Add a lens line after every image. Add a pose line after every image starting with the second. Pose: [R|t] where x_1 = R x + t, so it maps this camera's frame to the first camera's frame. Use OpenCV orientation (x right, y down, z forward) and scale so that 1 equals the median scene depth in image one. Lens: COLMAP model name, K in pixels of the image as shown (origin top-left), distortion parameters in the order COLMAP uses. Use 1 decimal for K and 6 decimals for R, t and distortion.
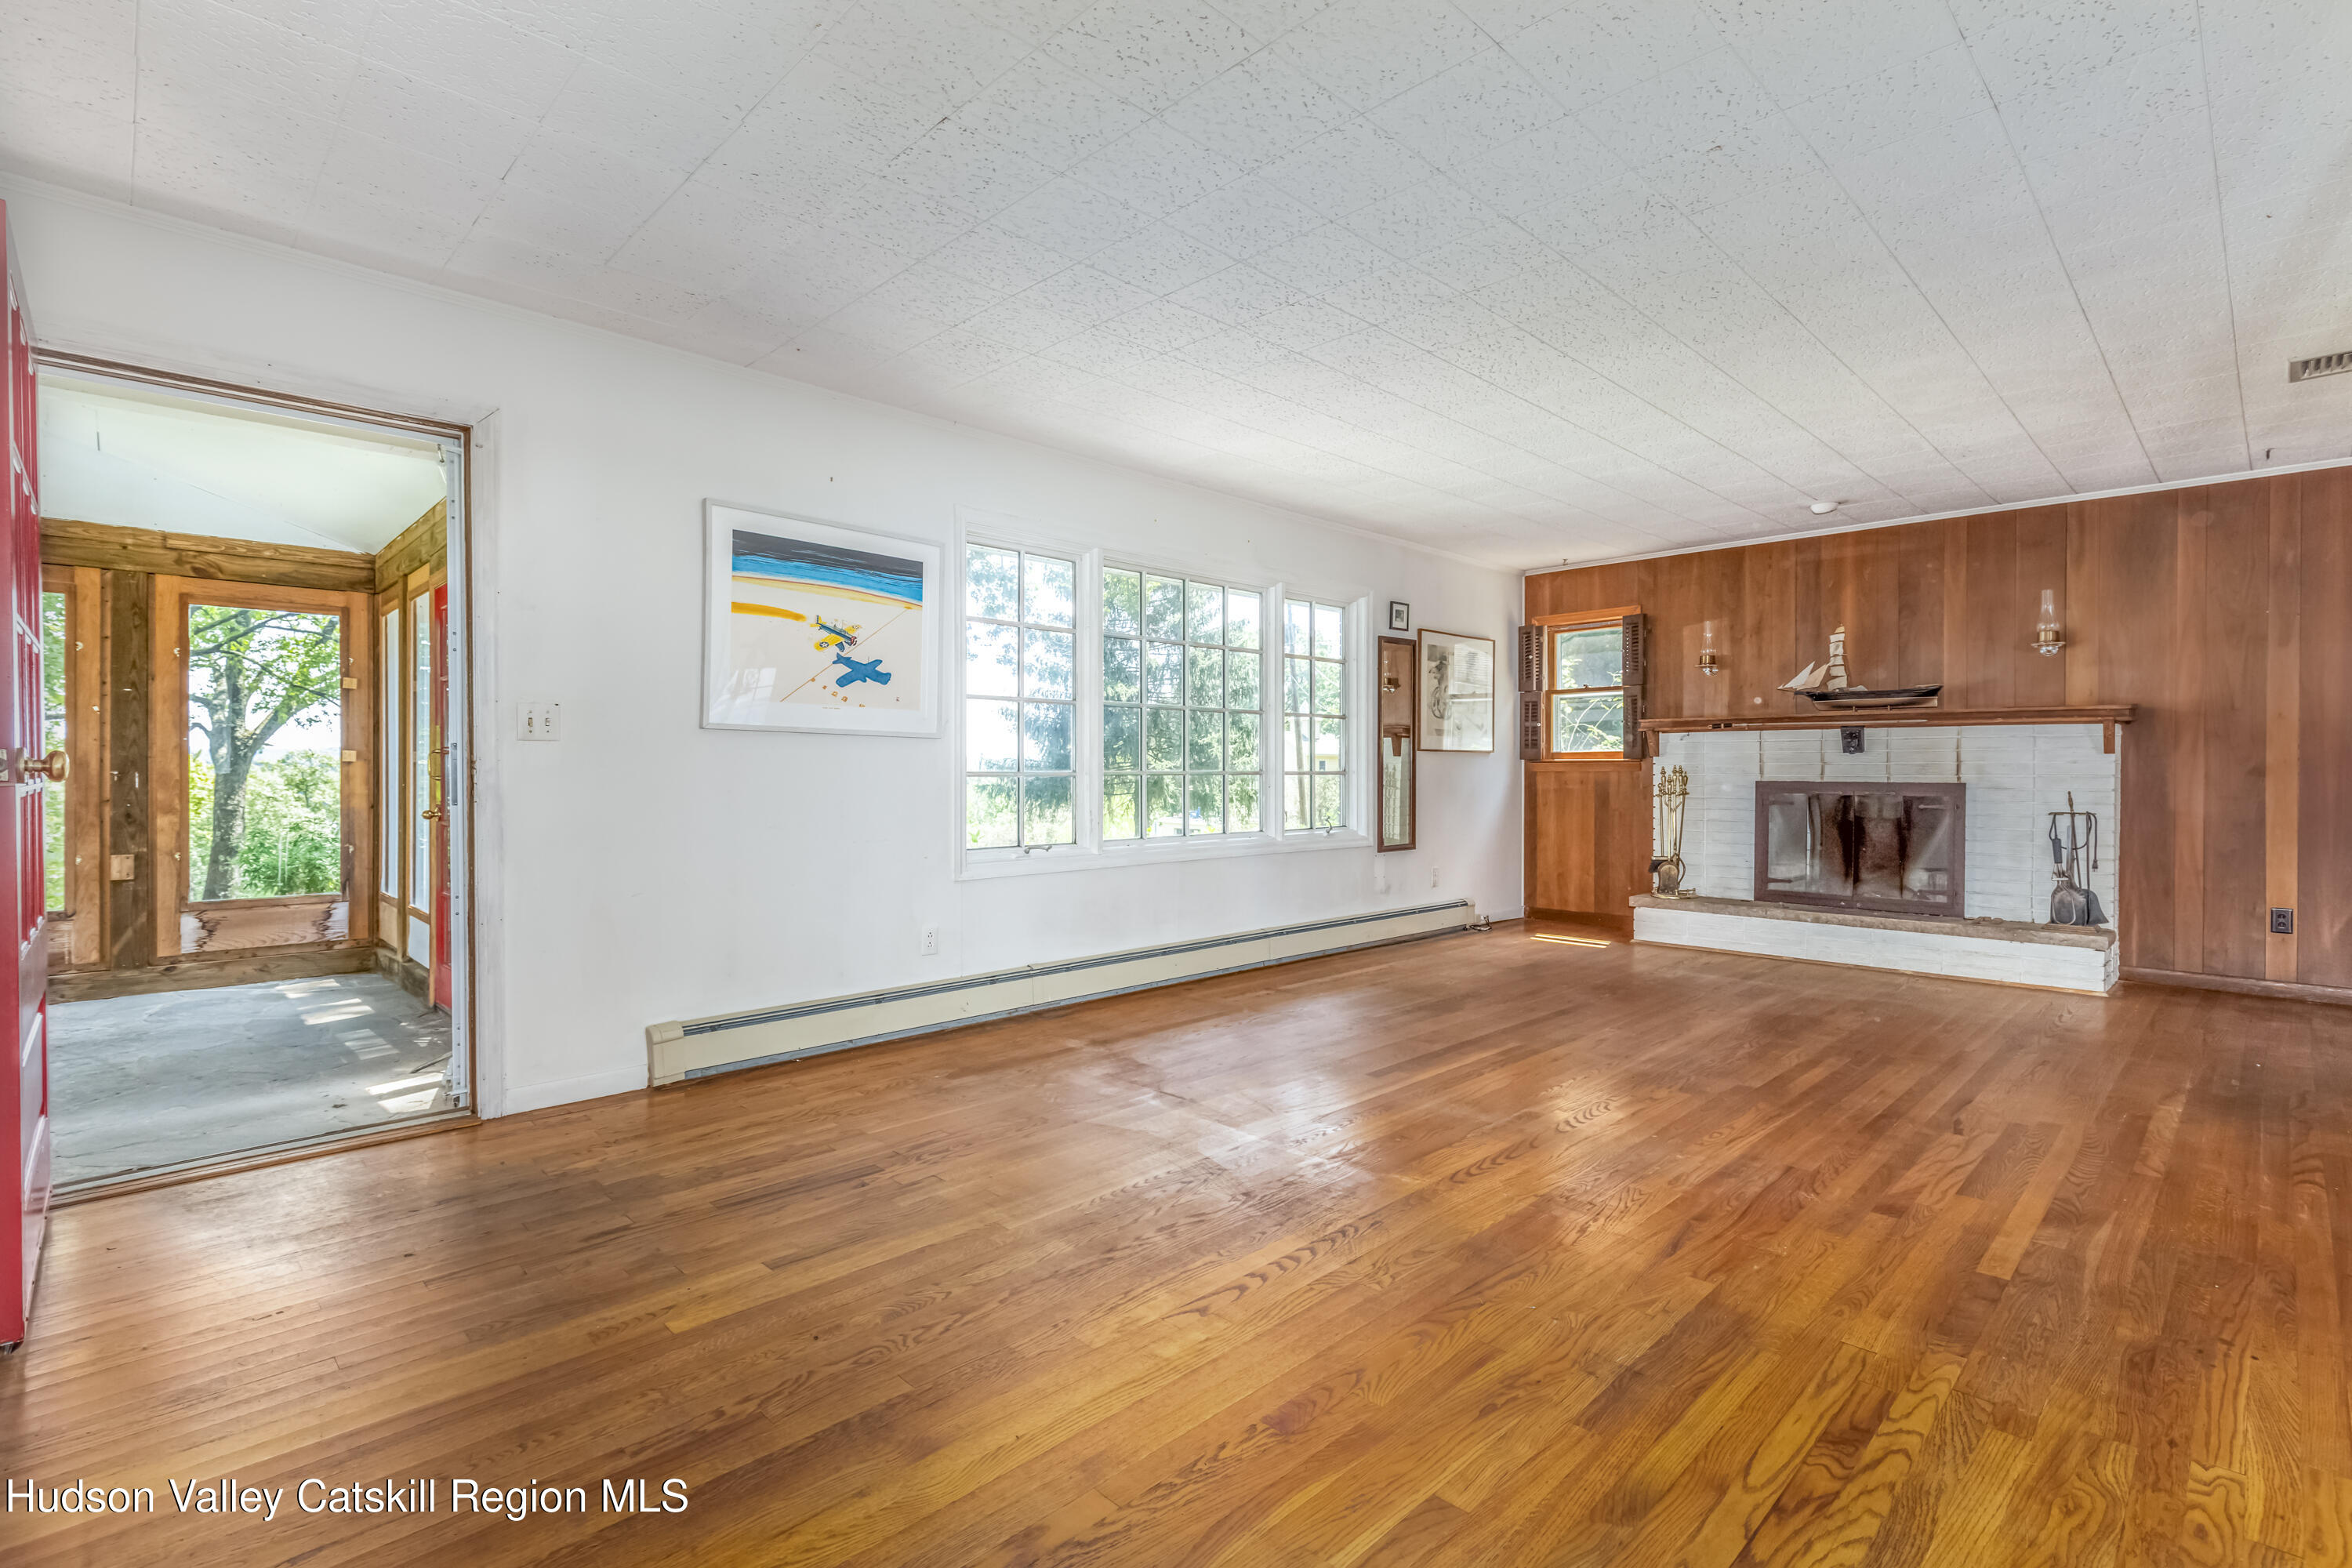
lens RADIAL K [[1079.1, 0, 1155.8], [0, 1079.1, 773.2], [0, 0, 1]] dist [0.000409, 0.000086]
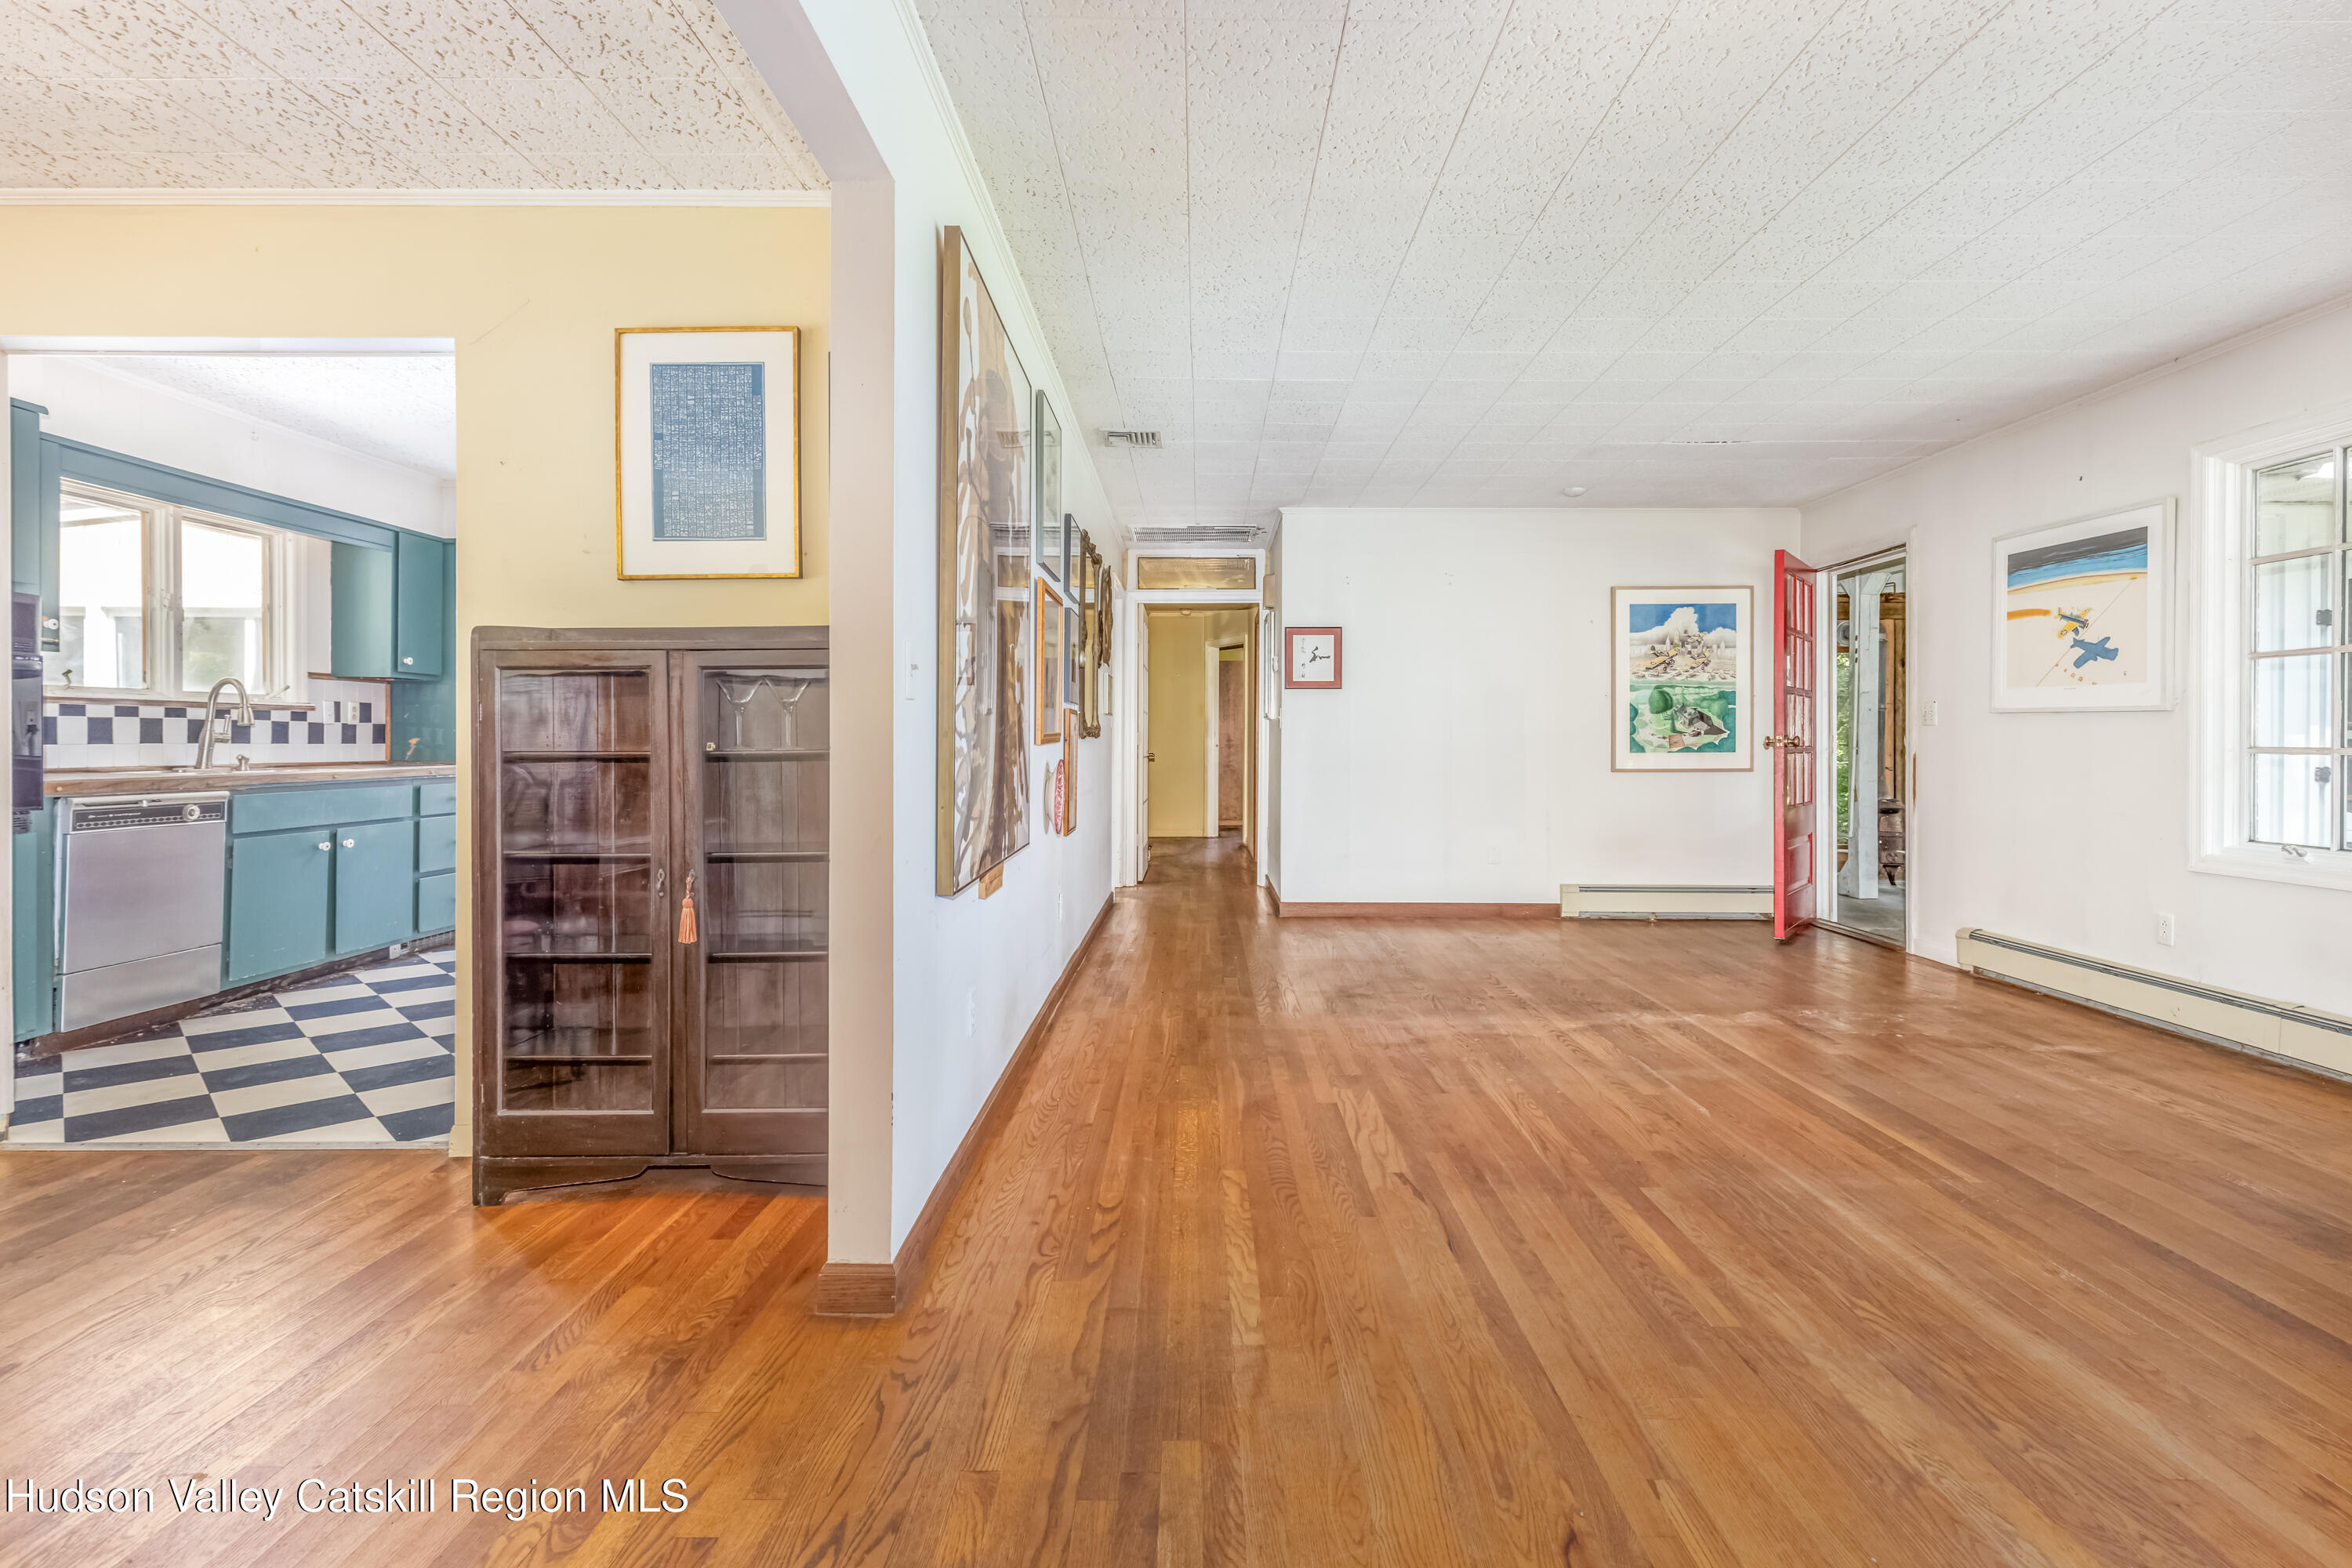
lens RADIAL K [[1079.1, 0, 1205.2], [0, 1079.1, 743.9], [0, 0, 1]] dist [0.000409, 0.000086]
pose [[-0.684228, 0.001001, -0.729267, 0.827519], [-0.003860, 0.999980, 0.004994, -0.004376], [0.729258, 0.006231, -0.684211, 0.827866]]
